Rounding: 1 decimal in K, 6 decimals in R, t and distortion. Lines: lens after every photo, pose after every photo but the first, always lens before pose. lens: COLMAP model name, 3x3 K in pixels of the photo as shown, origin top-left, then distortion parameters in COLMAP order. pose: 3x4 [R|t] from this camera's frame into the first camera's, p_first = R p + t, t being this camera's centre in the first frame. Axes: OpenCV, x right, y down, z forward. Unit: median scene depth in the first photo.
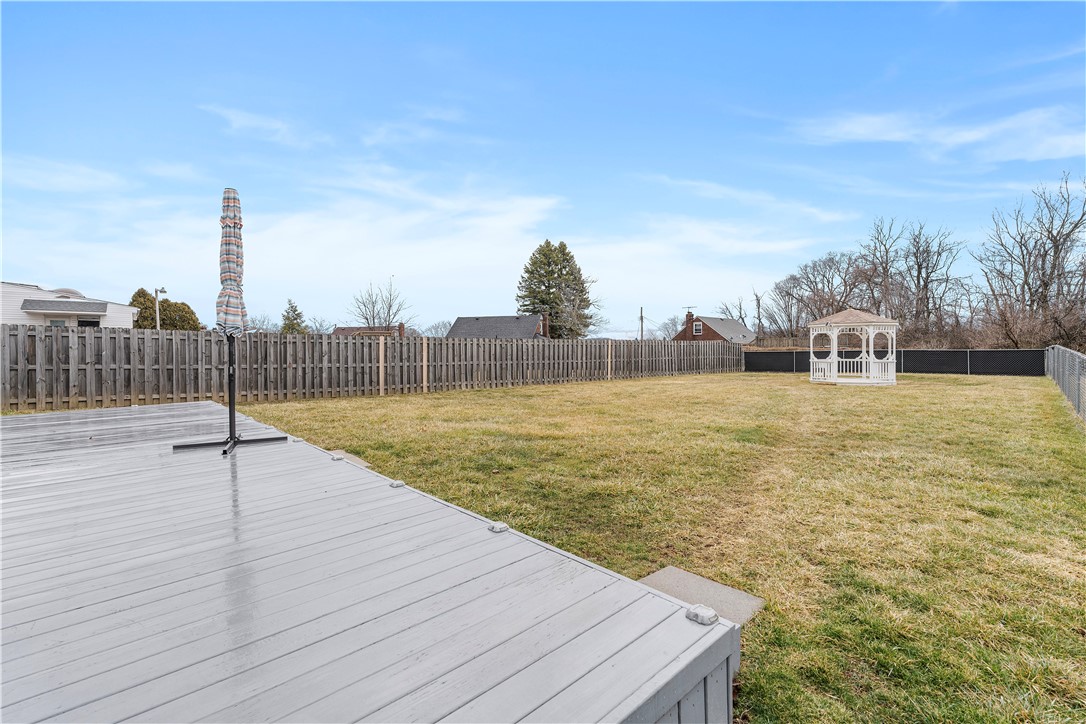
lens RADIAL K [[494.1, 0, 545.6], [0, 494.1, 346.7], [0, 0, 1]] dist [-0.001351, 0.000757]
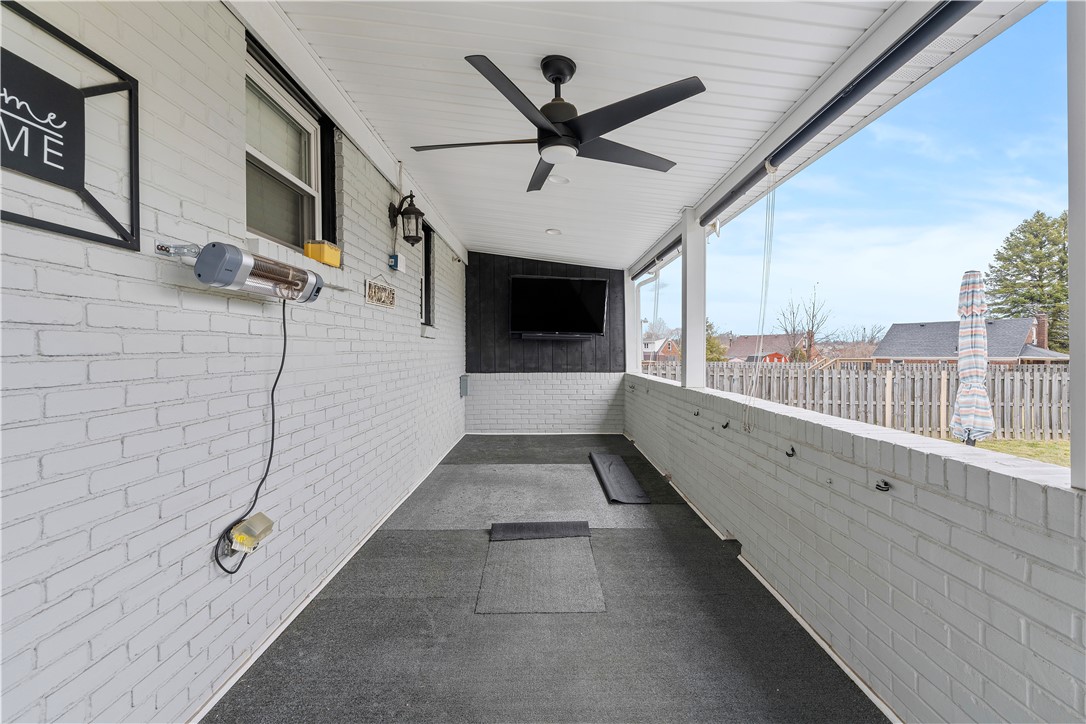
lens RADIAL K [[490.6, 0, 544.6], [0, 490.6, 354.9], [0, 0, 1]] dist [-0.002772, 0.000454]
pose [[0.743222, 0.011335, -0.668949, -0.121225], [-0.002318, 0.999894, 0.014367, -0.035530], [0.669041, -0.009127, 0.743169, -0.031140]]
